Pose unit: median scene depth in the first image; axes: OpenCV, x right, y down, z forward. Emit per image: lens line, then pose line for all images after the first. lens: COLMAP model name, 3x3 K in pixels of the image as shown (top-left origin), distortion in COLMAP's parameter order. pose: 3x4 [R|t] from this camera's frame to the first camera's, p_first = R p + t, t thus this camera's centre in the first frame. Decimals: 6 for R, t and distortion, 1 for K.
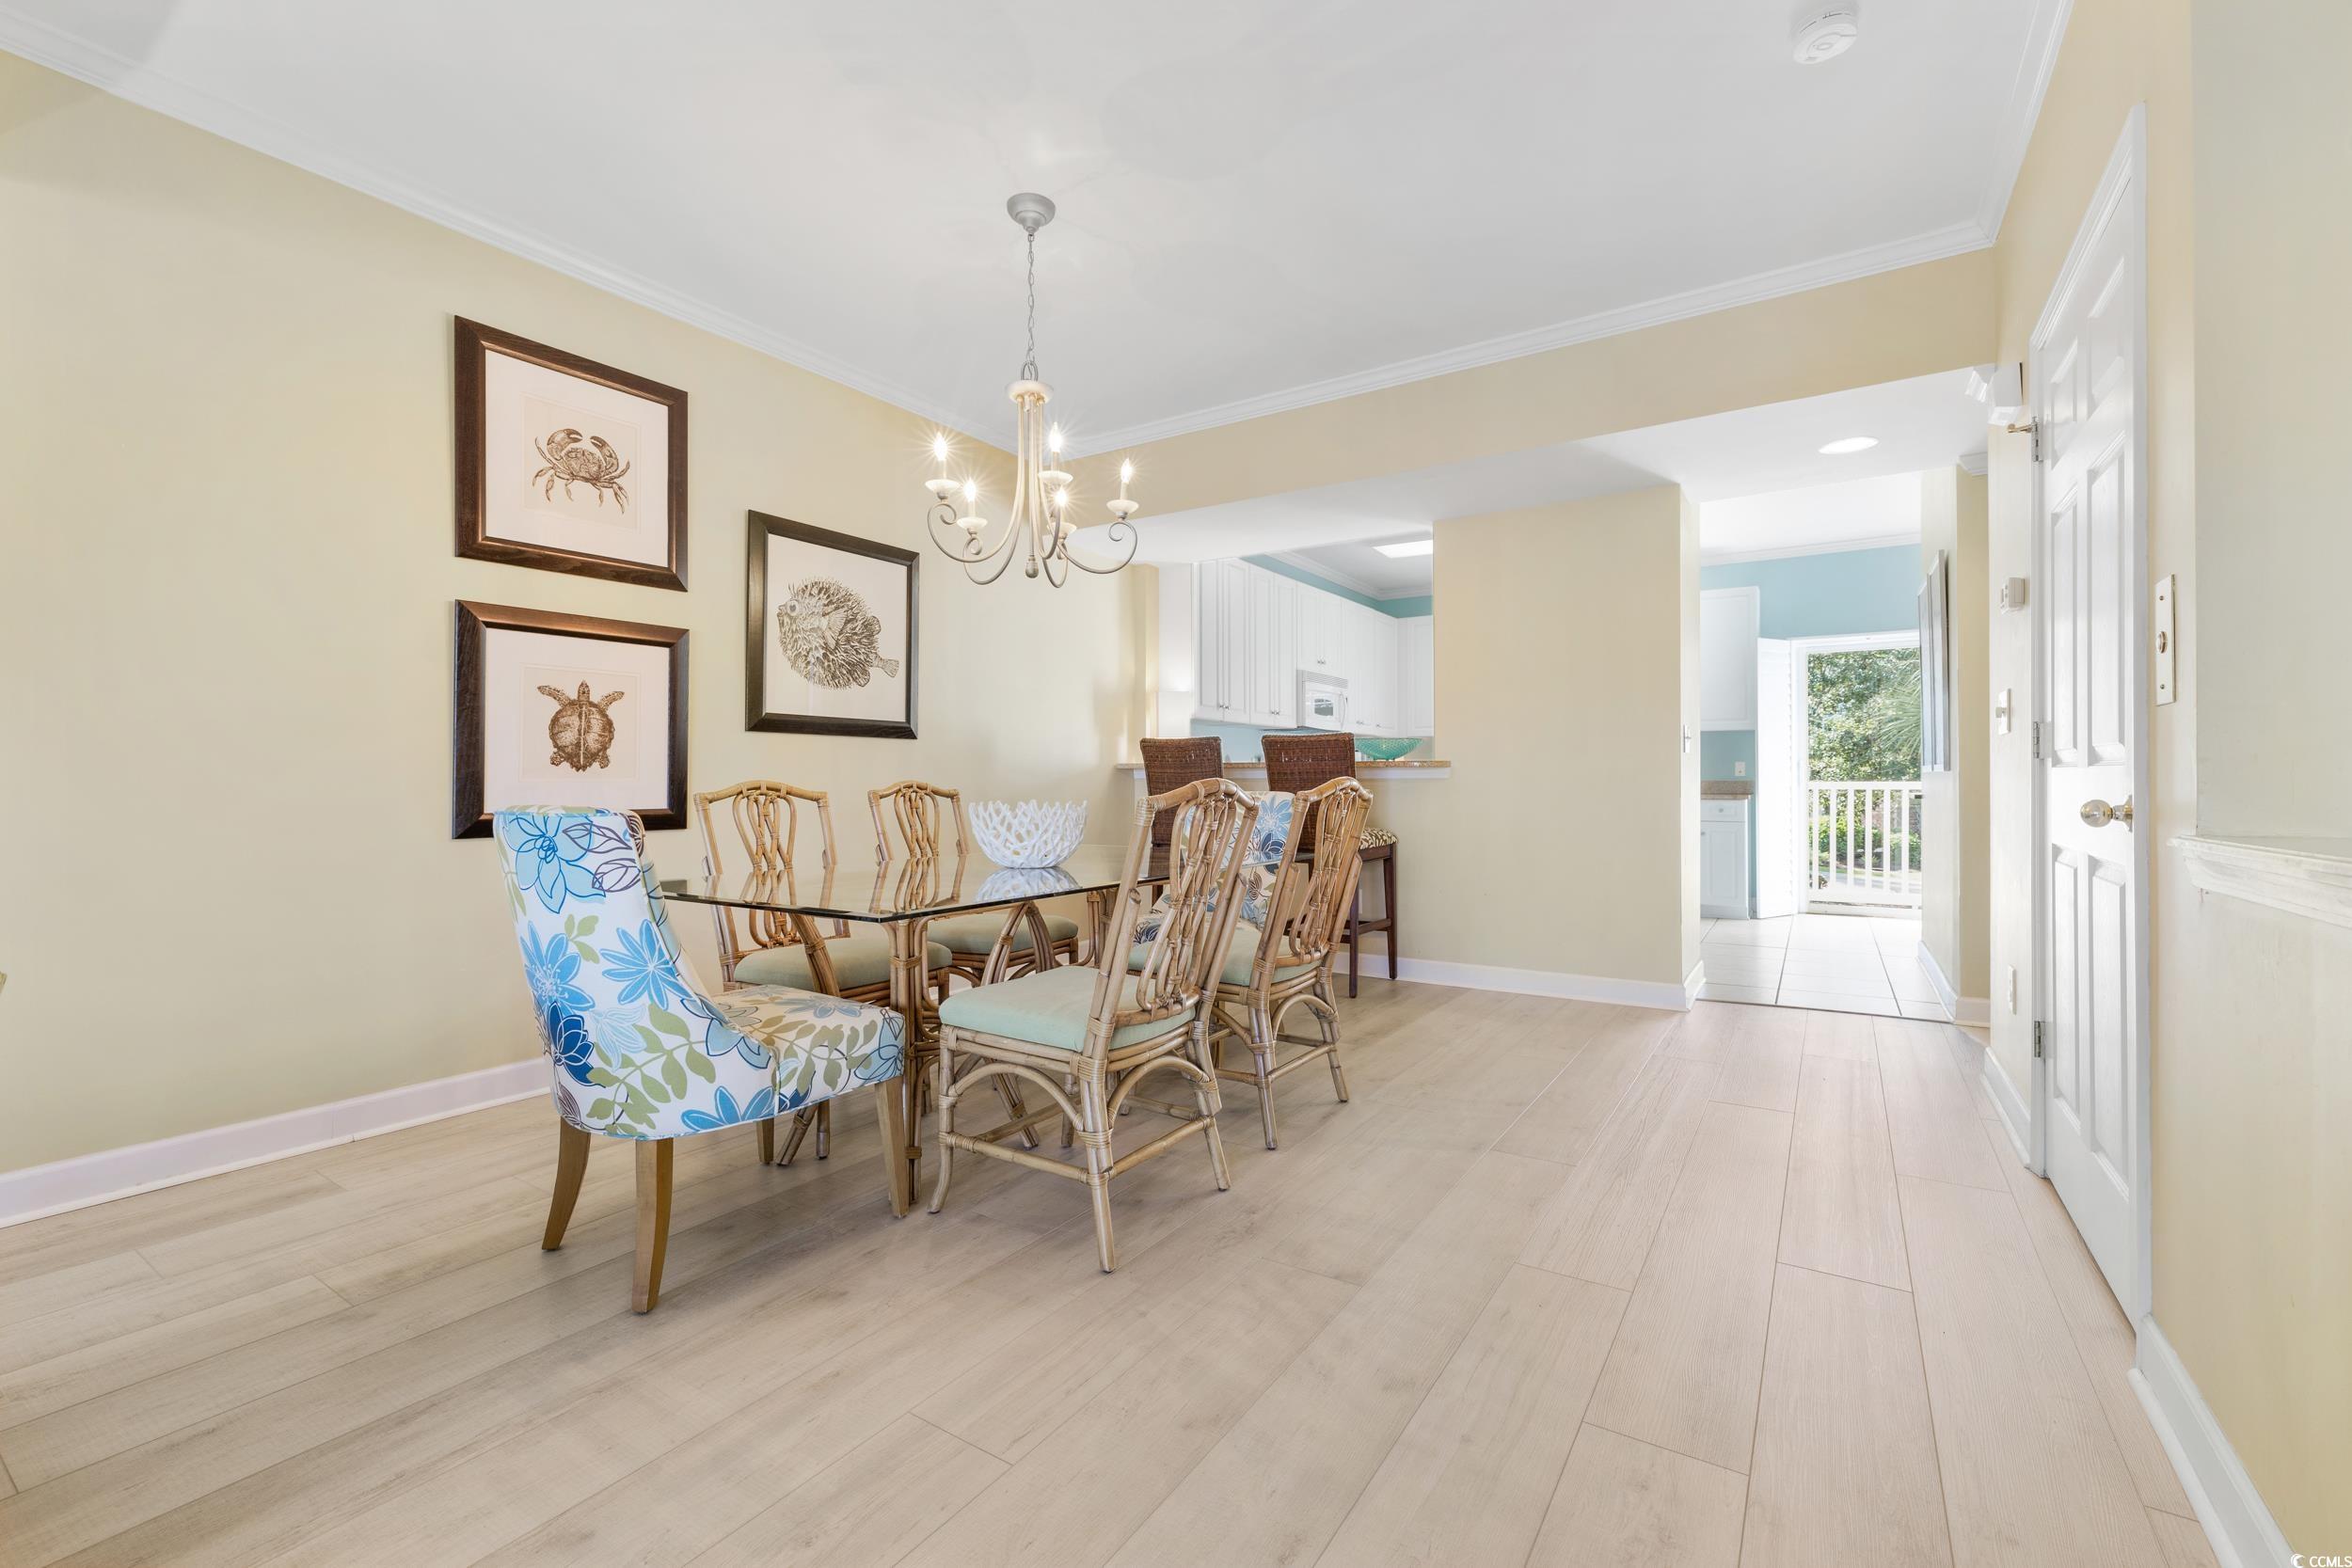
lens RADIAL K [[992.7, 0, 1192.7], [0, 992.7, 773.4], [0, 0, 1]] dist [0.001776, 0.000311]
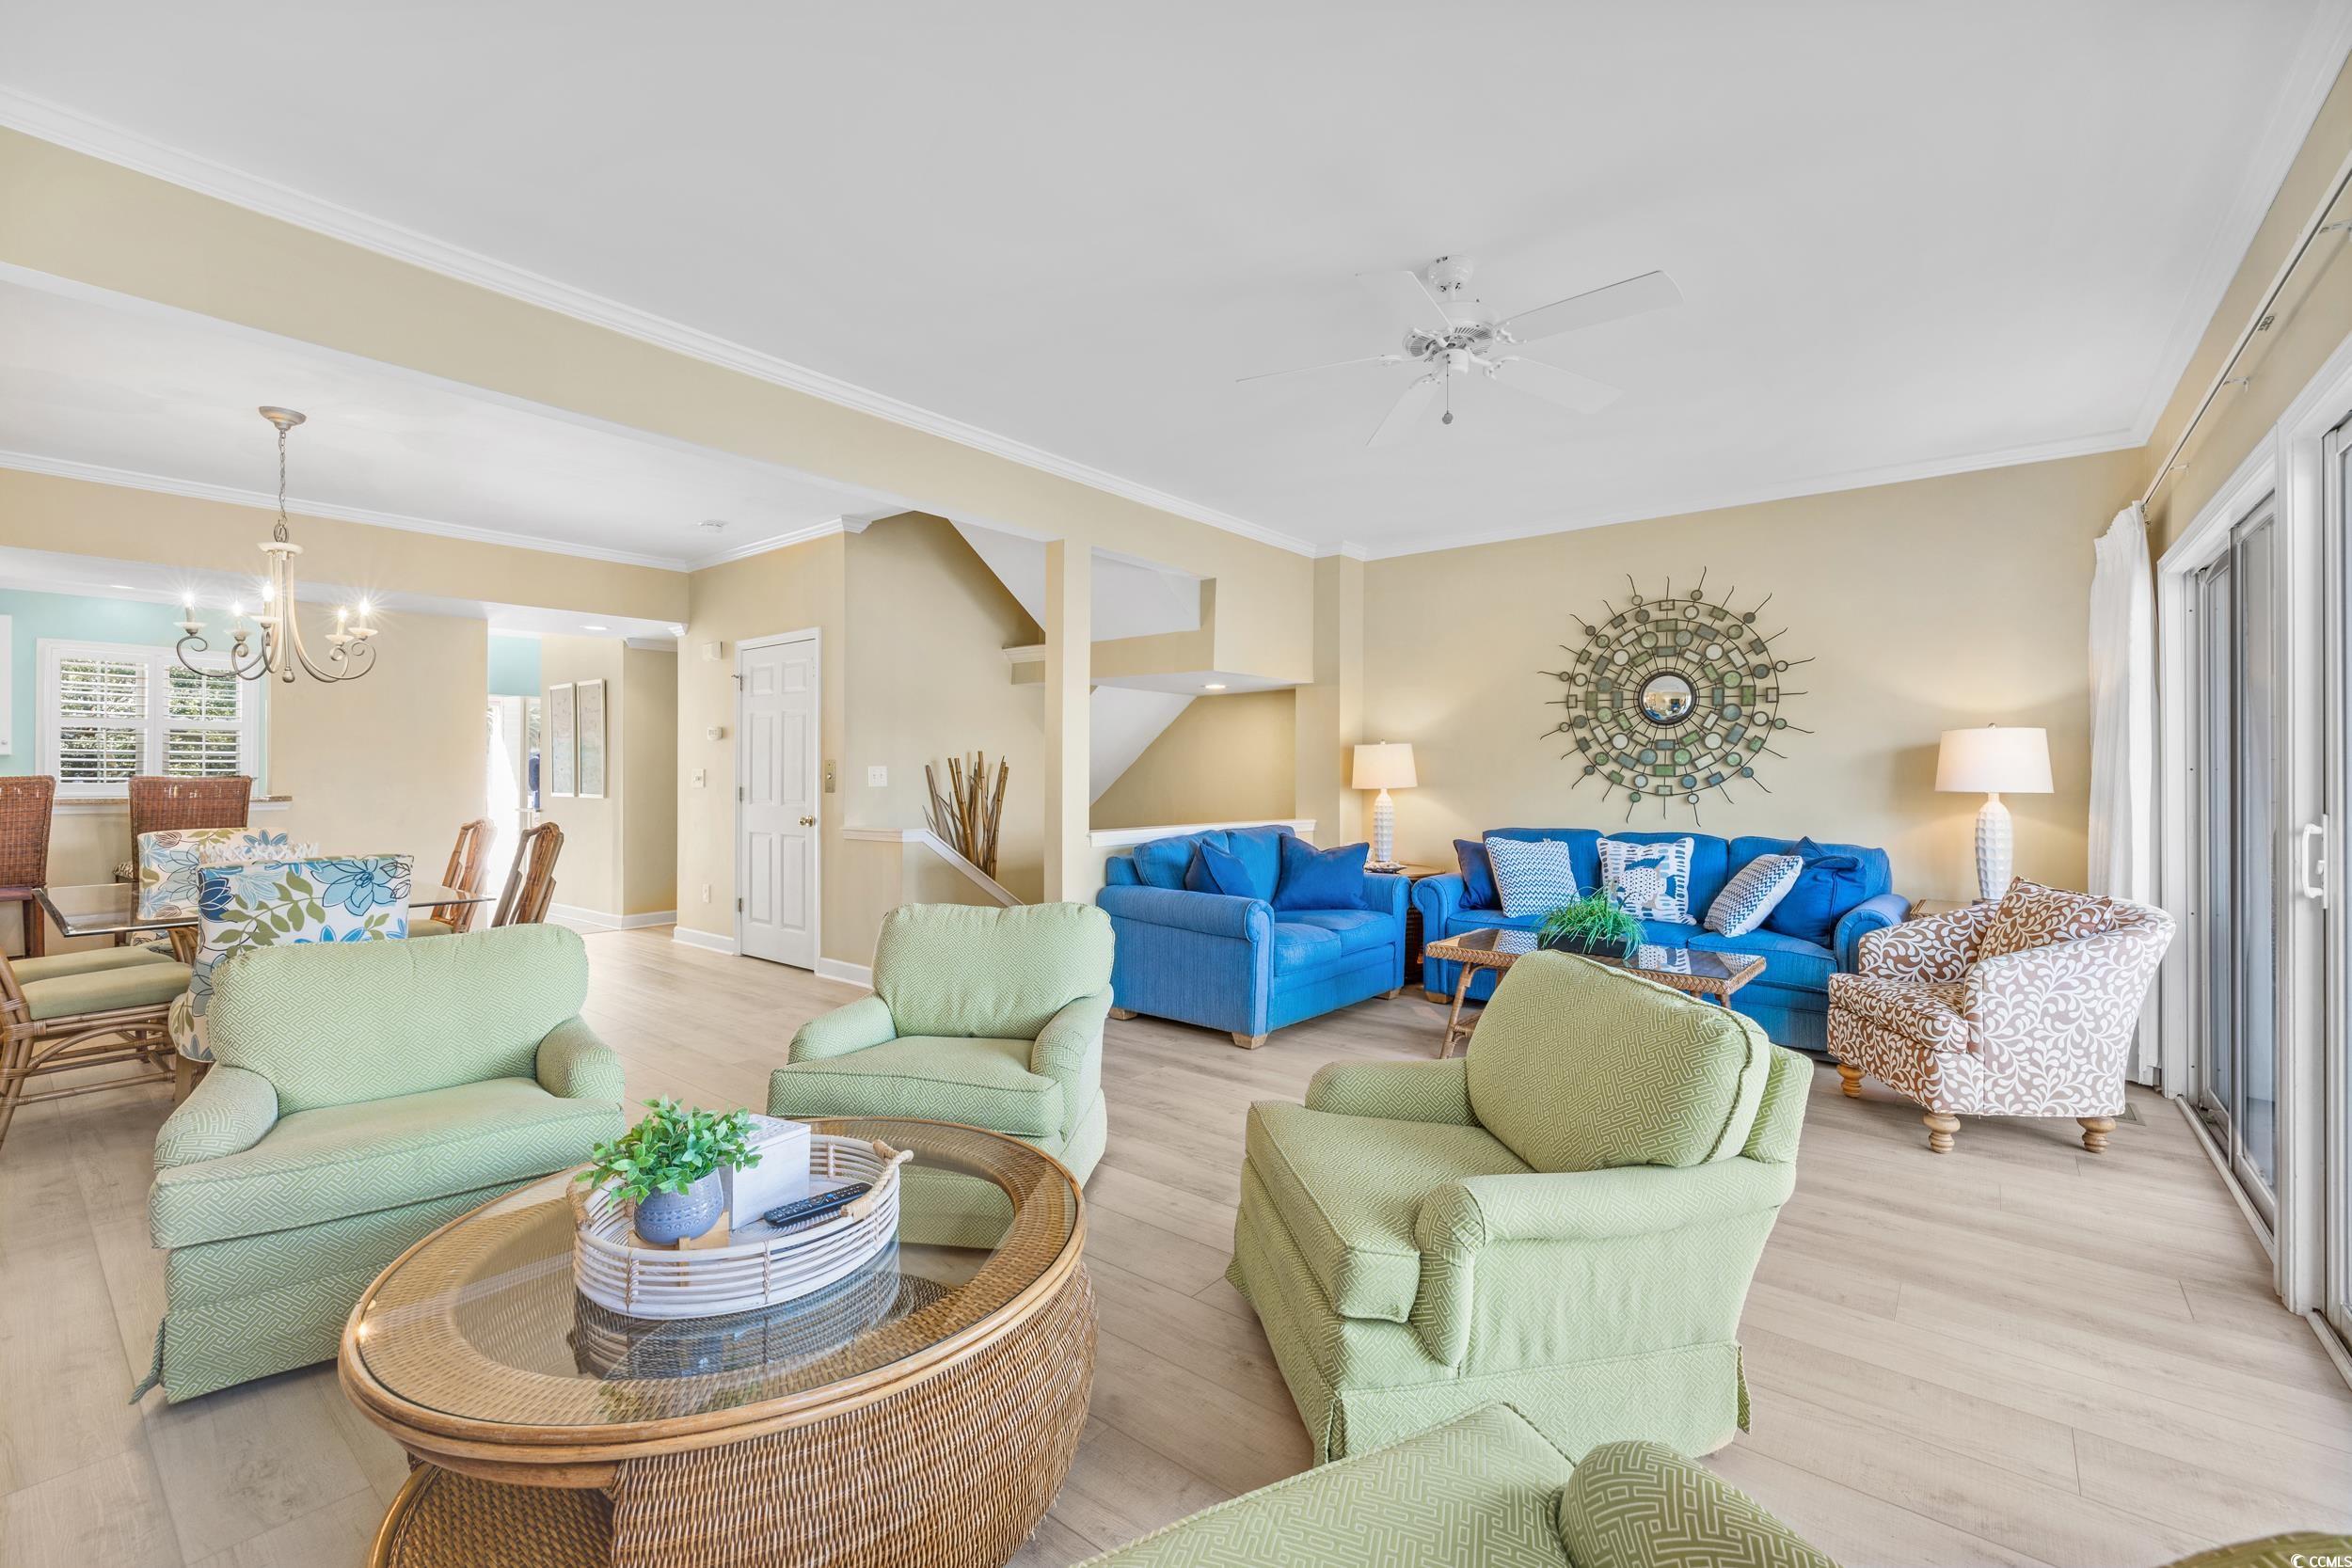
lens RADIAL K [[992.7, 0, 1171.9], [0, 992.7, 783.7], [0, 0, 1]] dist [0.001776, 0.000311]
pose [[0.112892, -0.009613, 0.993561, -1.398636], [-0.008567, 0.999907, 0.010647, -0.078841], [-0.993570, -0.009714, 0.112799, -0.395521]]
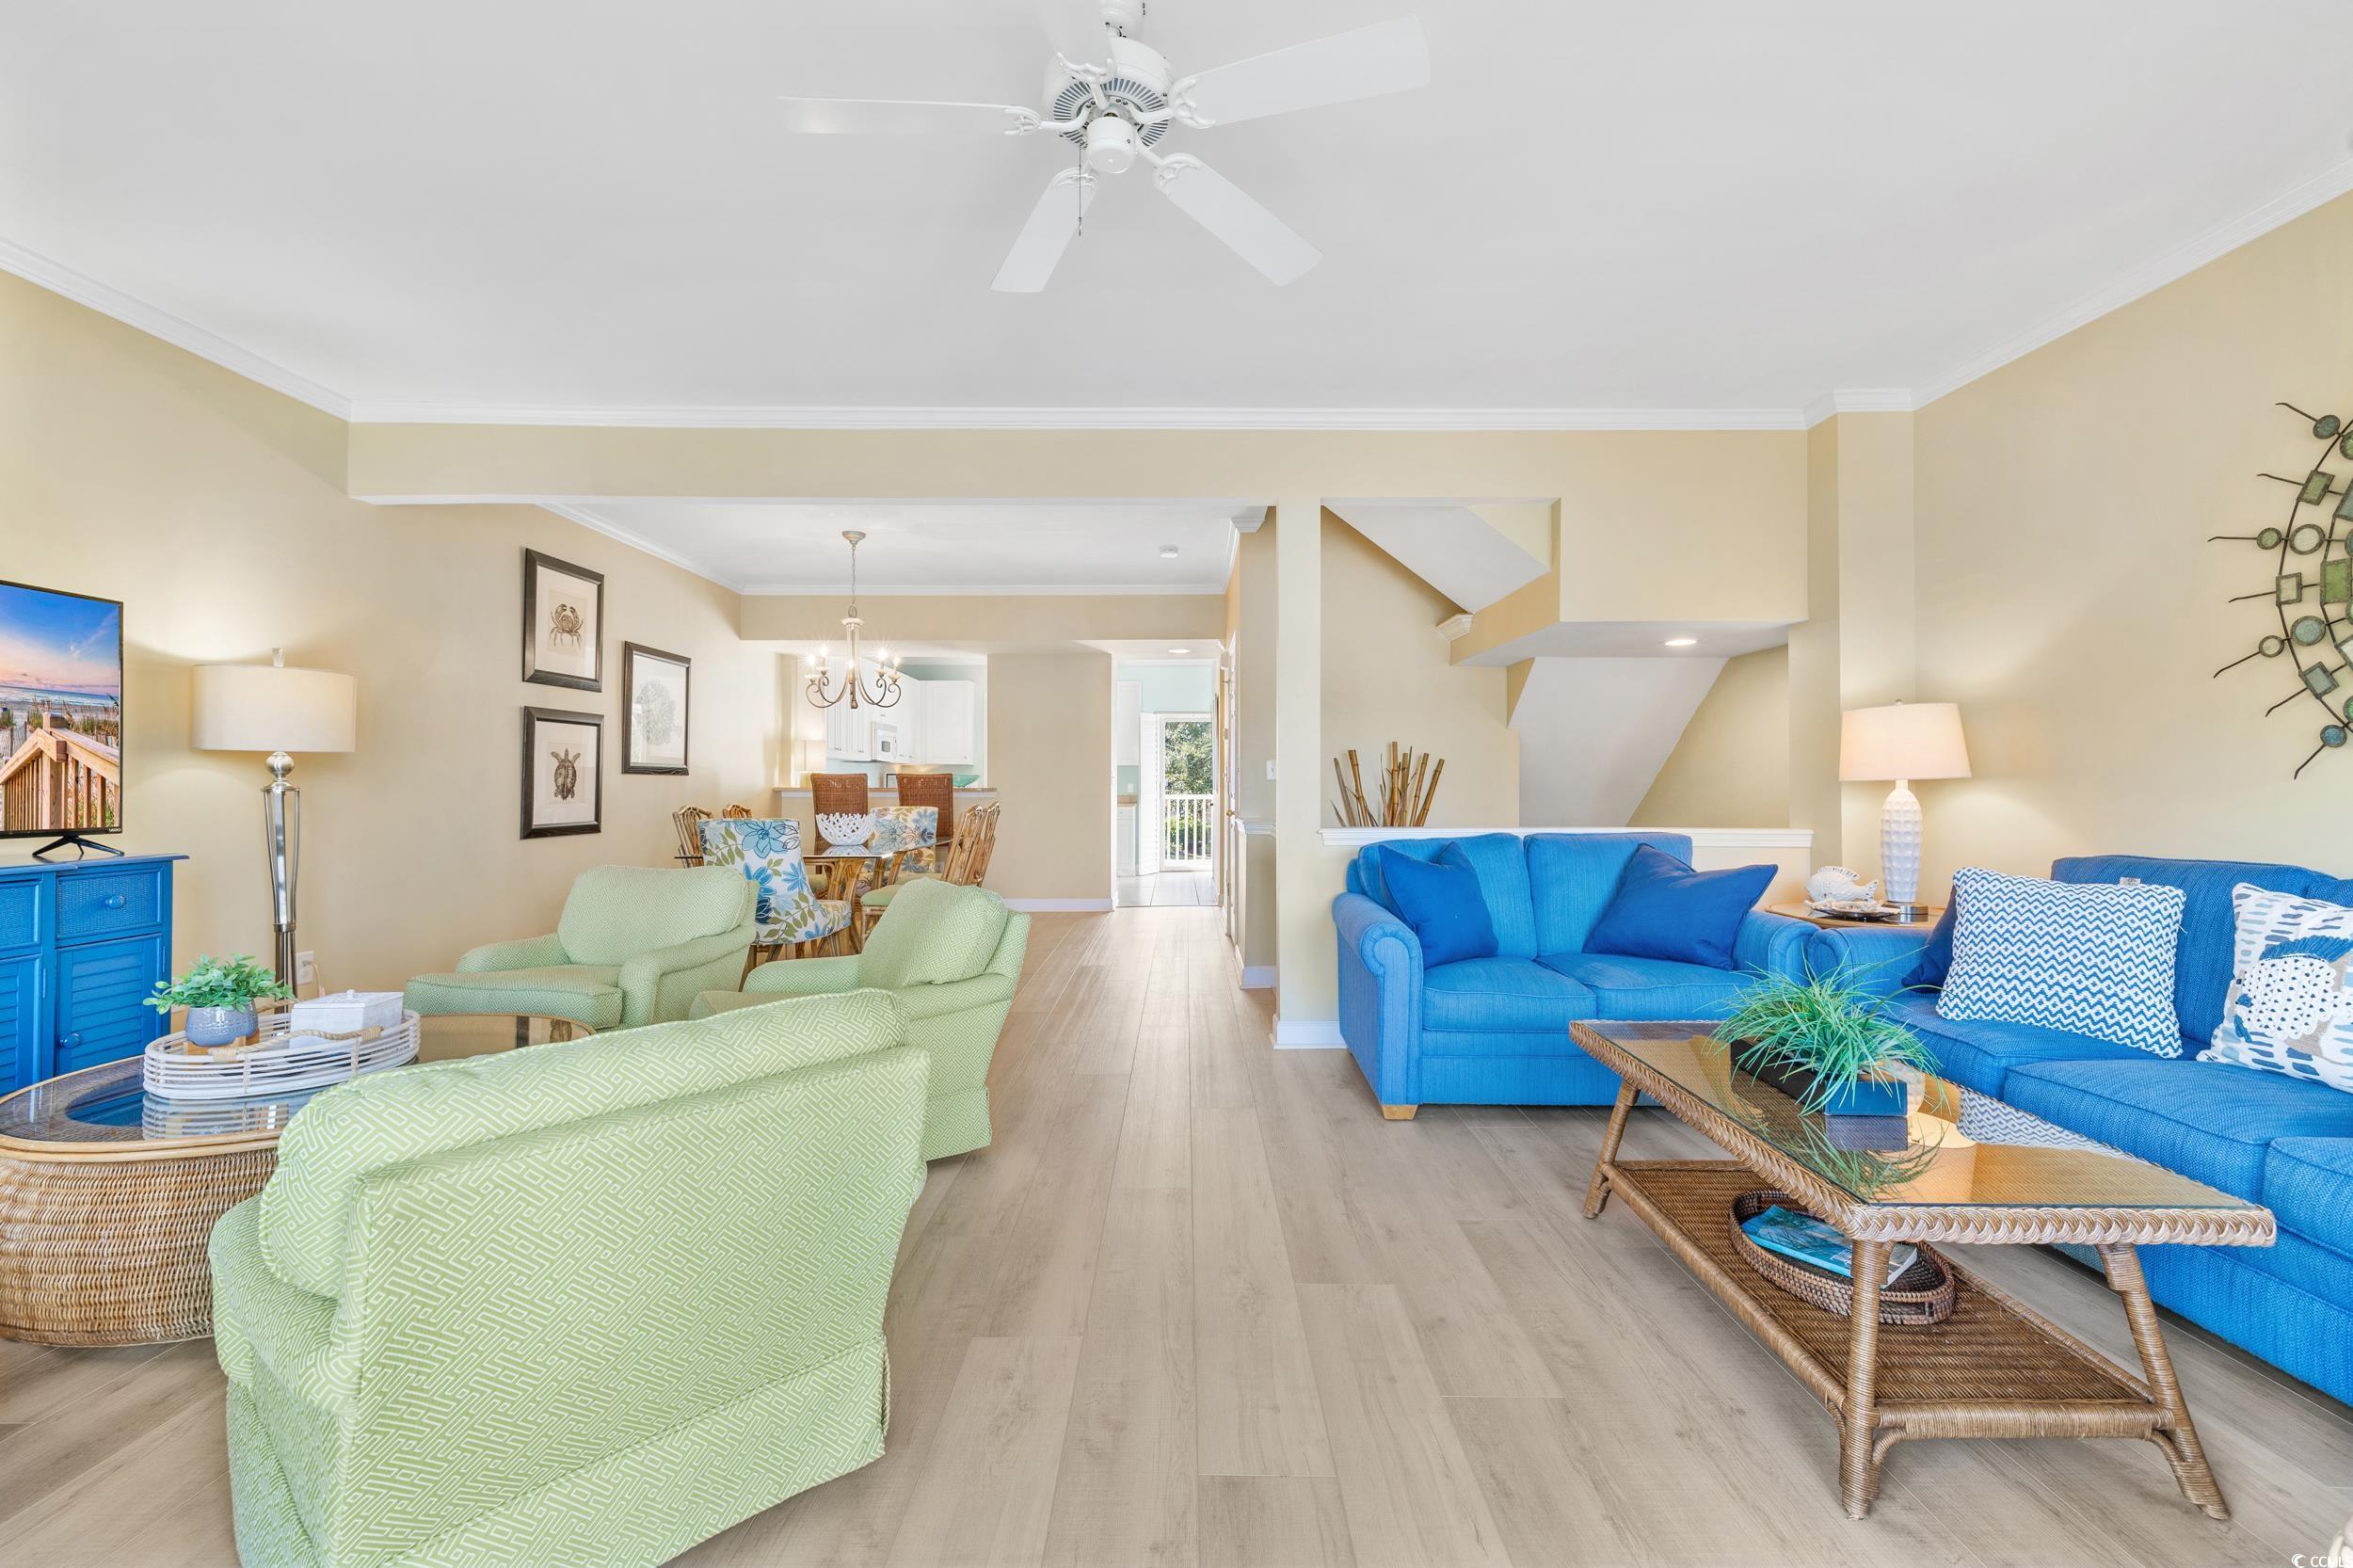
lens RADIAL K [[993.2, 0, 1185.1], [0, 993.2, 772.8], [0, 0, 1]] dist [0.001776, 0.000311]
pose [[0.840005, 0.007875, 0.542522, -0.713387], [-0.005254, 0.999966, -0.006381, -0.048774], [-0.542554, 0.002510, 0.840017, -1.159440]]
